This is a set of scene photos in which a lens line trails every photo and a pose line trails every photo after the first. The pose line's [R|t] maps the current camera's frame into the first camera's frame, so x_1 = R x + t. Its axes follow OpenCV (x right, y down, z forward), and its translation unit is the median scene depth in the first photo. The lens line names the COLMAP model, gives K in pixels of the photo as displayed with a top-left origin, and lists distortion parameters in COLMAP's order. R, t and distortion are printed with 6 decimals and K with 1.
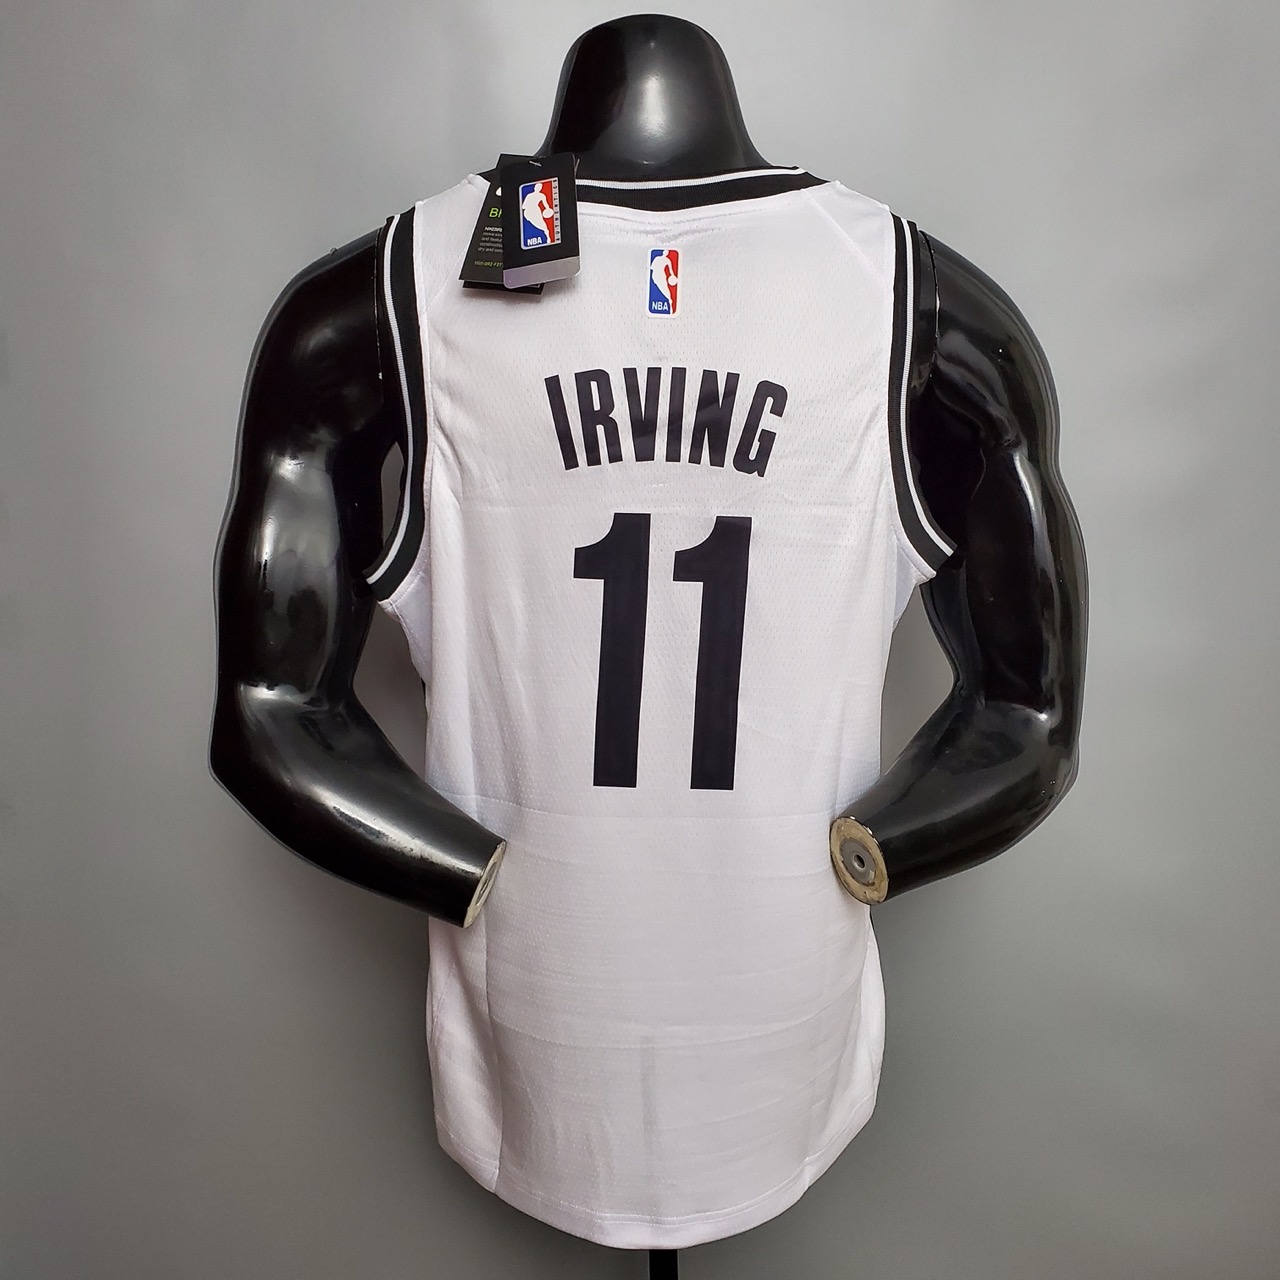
lens RADIAL K [[1295.6, 0, 640.2], [0, 1295.6, 653.2], [0, 0, 1]] dist [-0.005785, 0.000000]
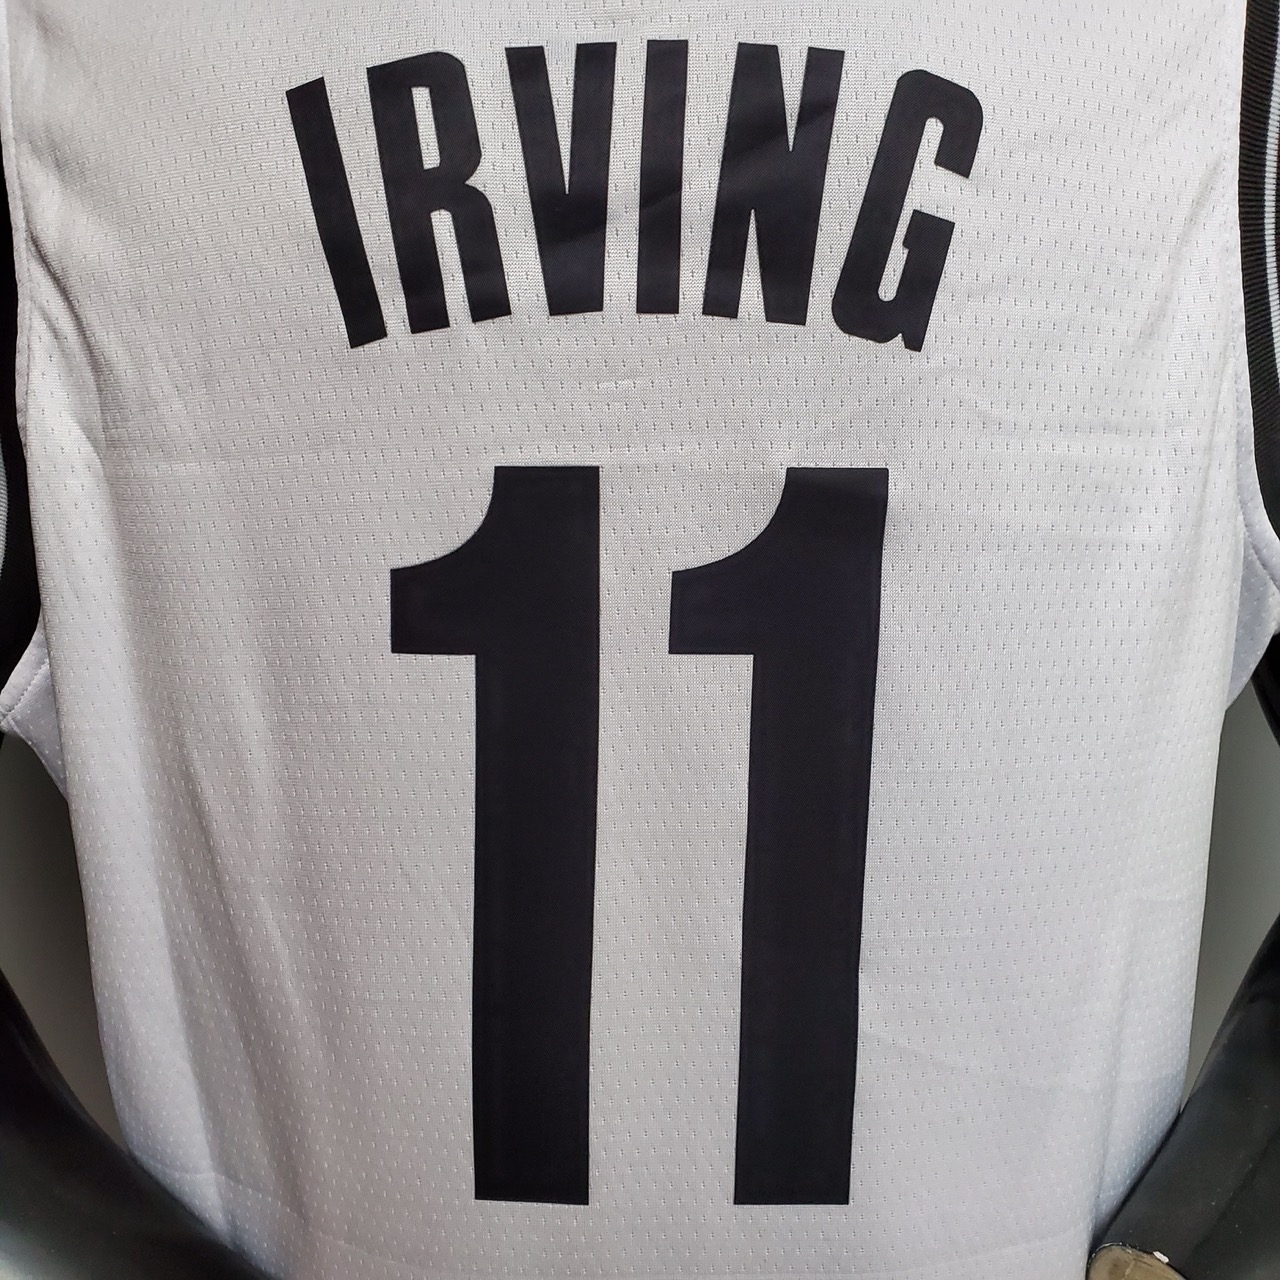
lens RADIAL K [[1295.6, 0, 633.4], [0, 1295.6, 632.0], [0, 0, 1]] dist [-0.005785, 0.000000]
pose [[0.998628, -0.024481, -0.046280, 0.032717], [0.023148, 0.999308, -0.029121, -0.052574], [0.046961, 0.028010, 0.998504, 0.654183]]
